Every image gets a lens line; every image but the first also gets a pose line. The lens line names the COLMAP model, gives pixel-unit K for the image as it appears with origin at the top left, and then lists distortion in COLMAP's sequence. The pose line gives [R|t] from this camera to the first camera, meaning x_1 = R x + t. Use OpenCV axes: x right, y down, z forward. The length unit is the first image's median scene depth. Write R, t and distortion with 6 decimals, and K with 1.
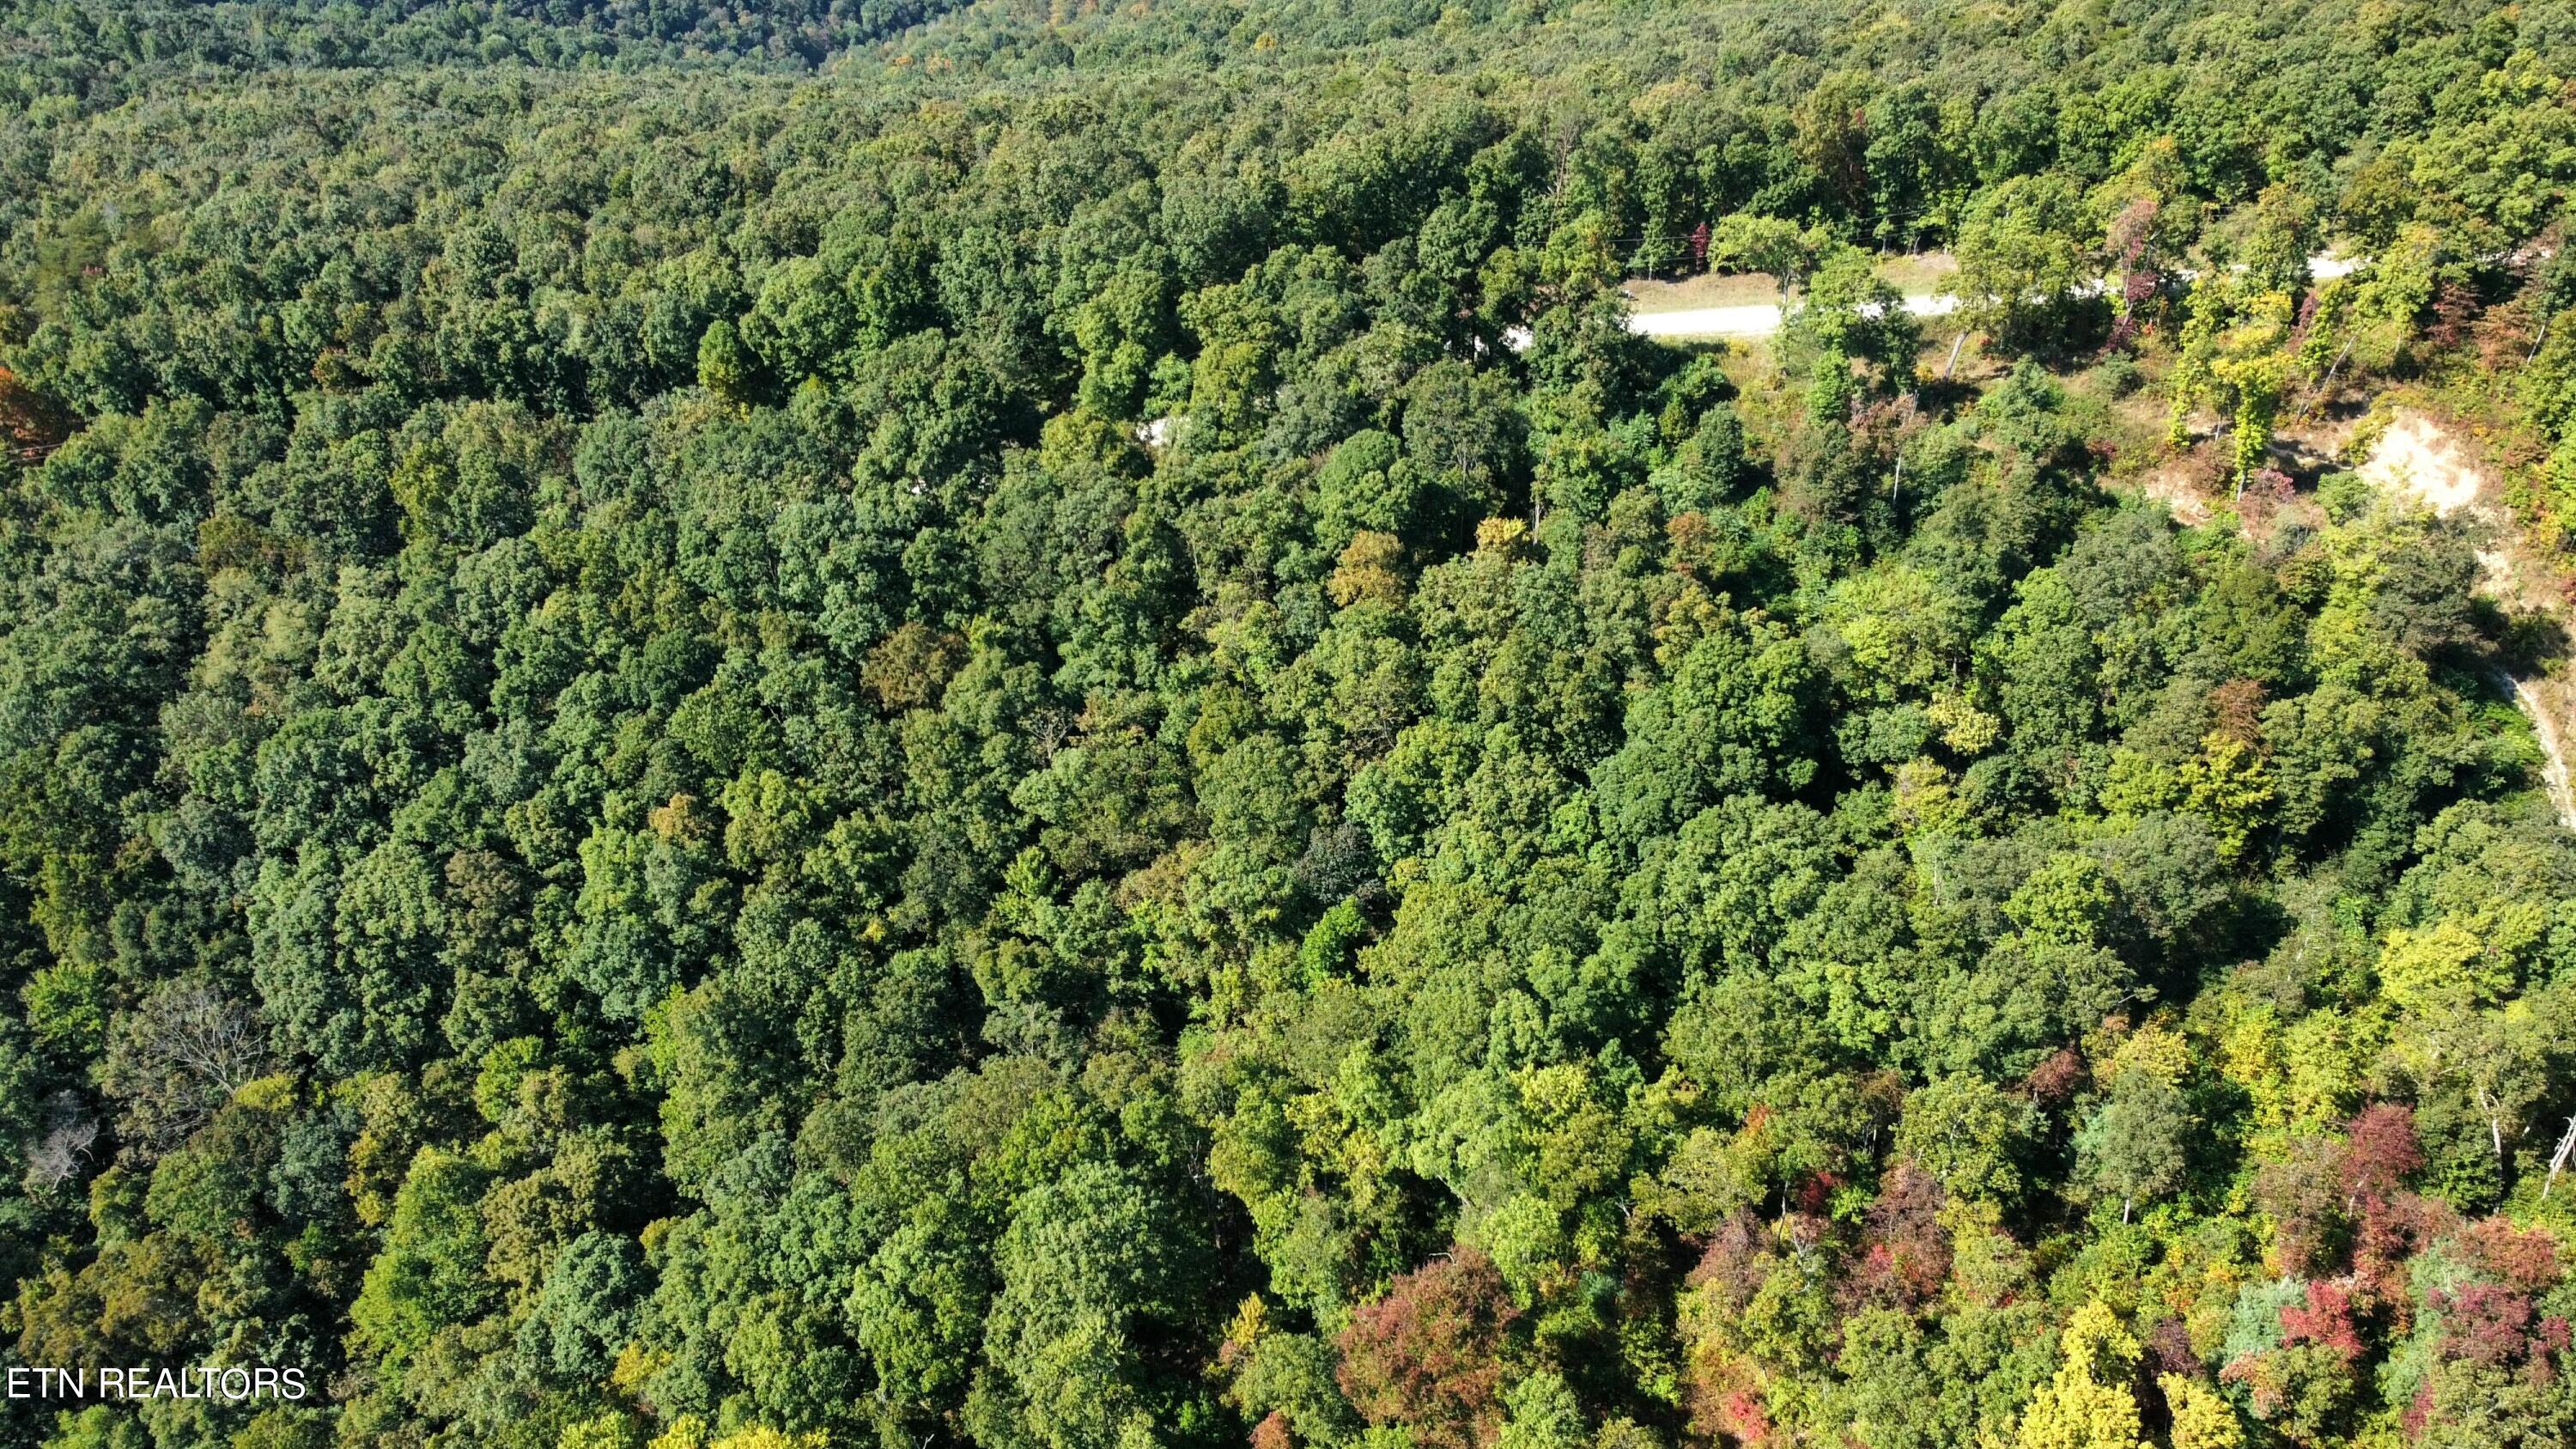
lens RADIAL K [[1967.5, 0, 1288.0], [0, 1967.5, 724.5], [0, 0, 1]] dist [0.009956, -0.013401]
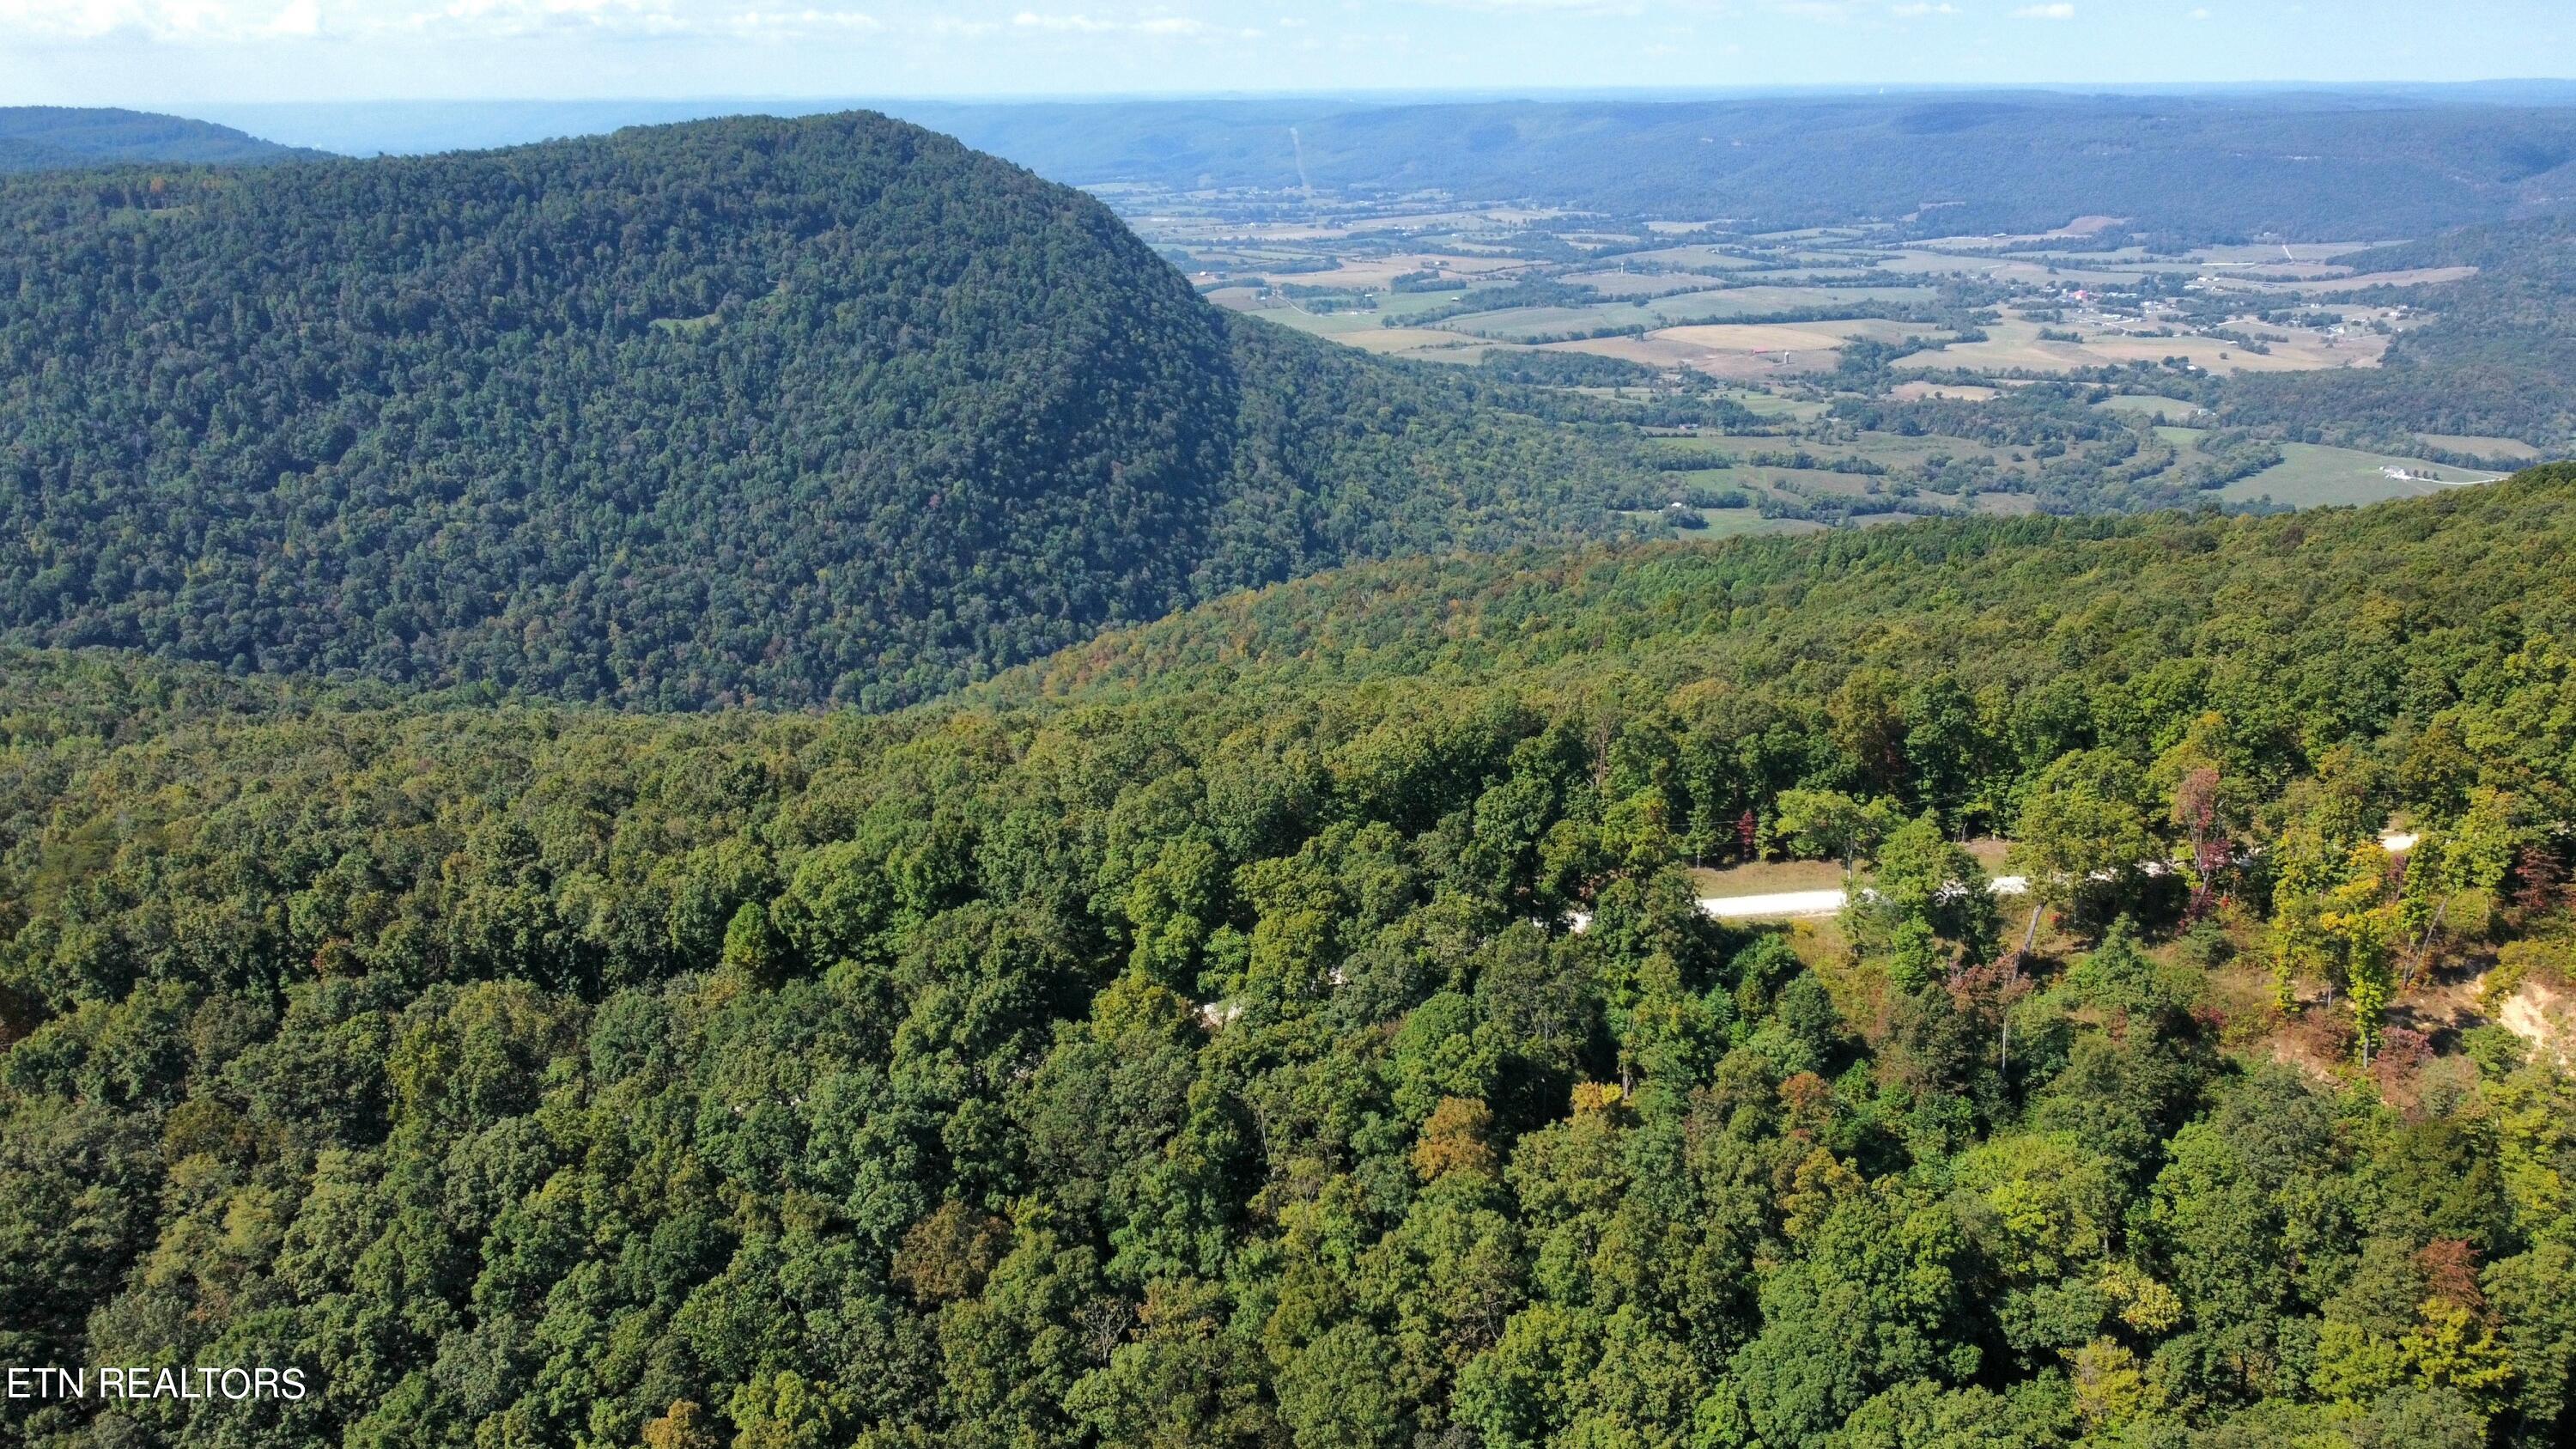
lens RADIAL K [[1969.1, 0, 1288.4], [0, 1969.1, 706.2], [0, 0, 1]] dist [0.007487, -0.014397]
pose [[0.999791, -0.005235, 0.019768, -0.053468], [0.011713, 0.938989, -0.343747, 0.045714], [-0.016763, 0.343907, 0.938854, 0.072360]]
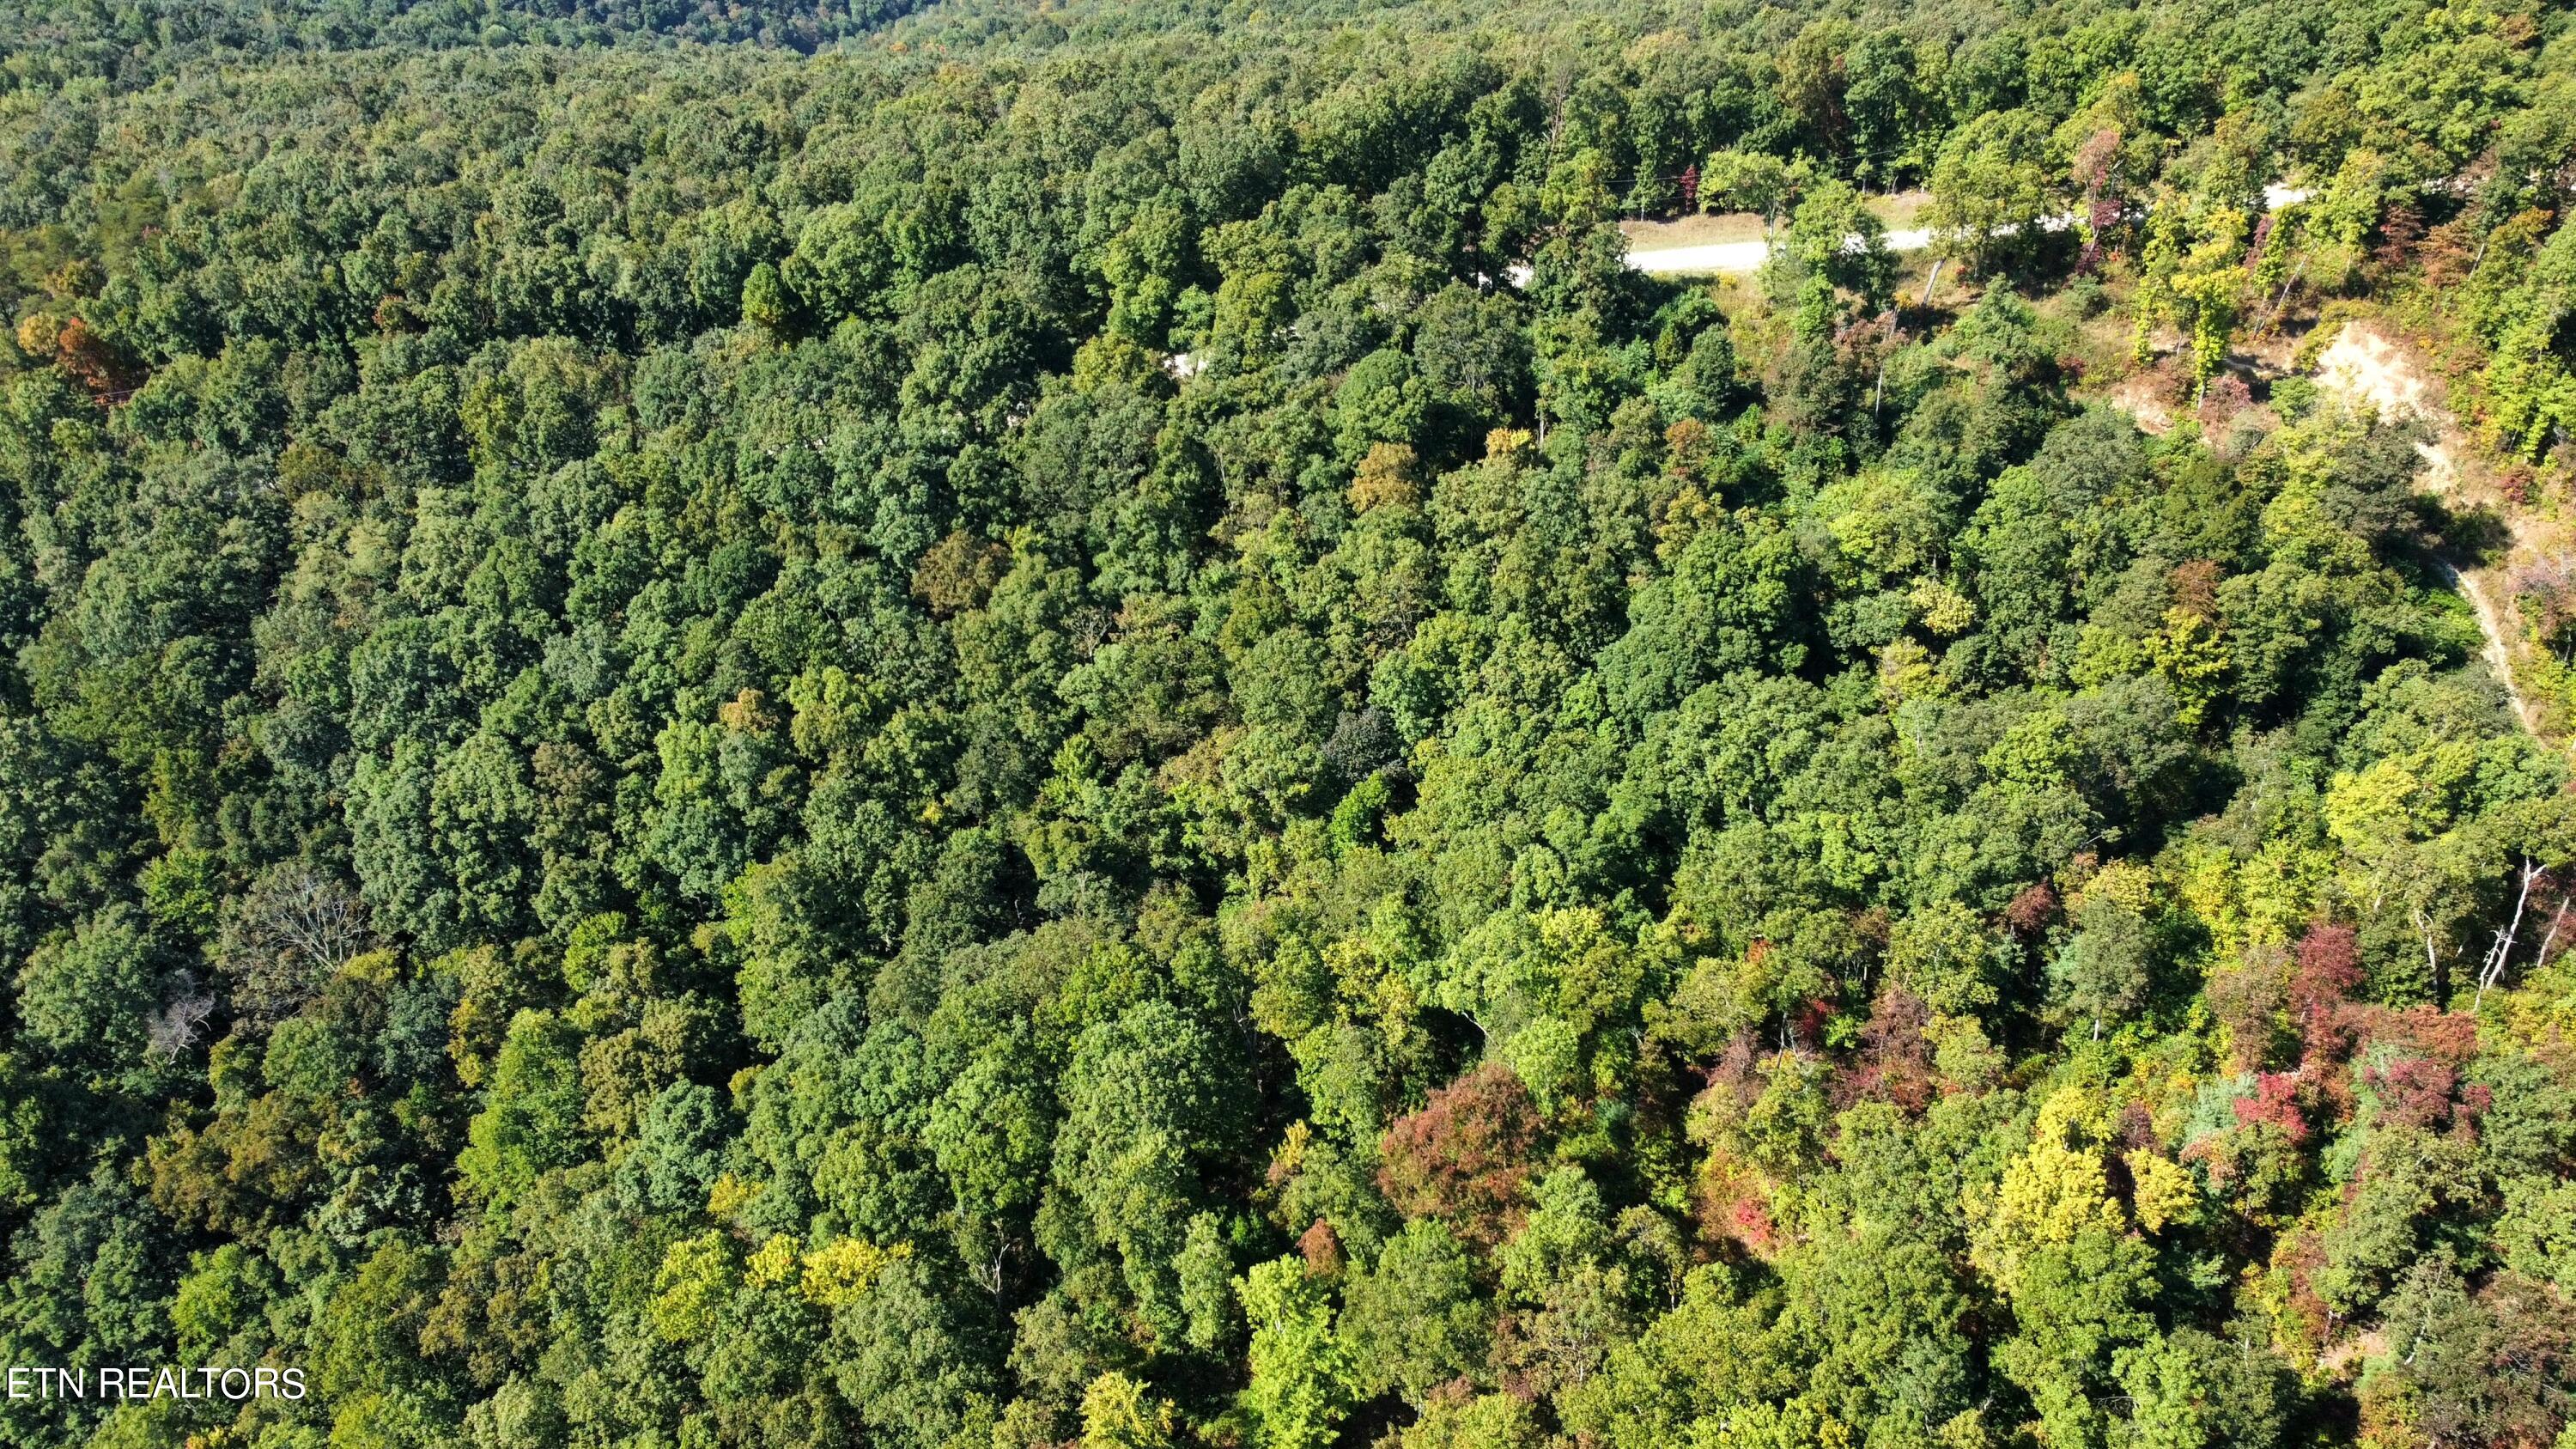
lens RADIAL K [[1967.5, 0, 1288.0], [0, 1967.5, 724.5], [0, 0, 1]] dist [0.009956, -0.013401]
pose [[0.999897, -0.012923, 0.006193, -0.020366], [0.012914, 0.999915, 0.001520, 0.052402], [-0.006212, -0.001440, 0.999980, -0.067358]]
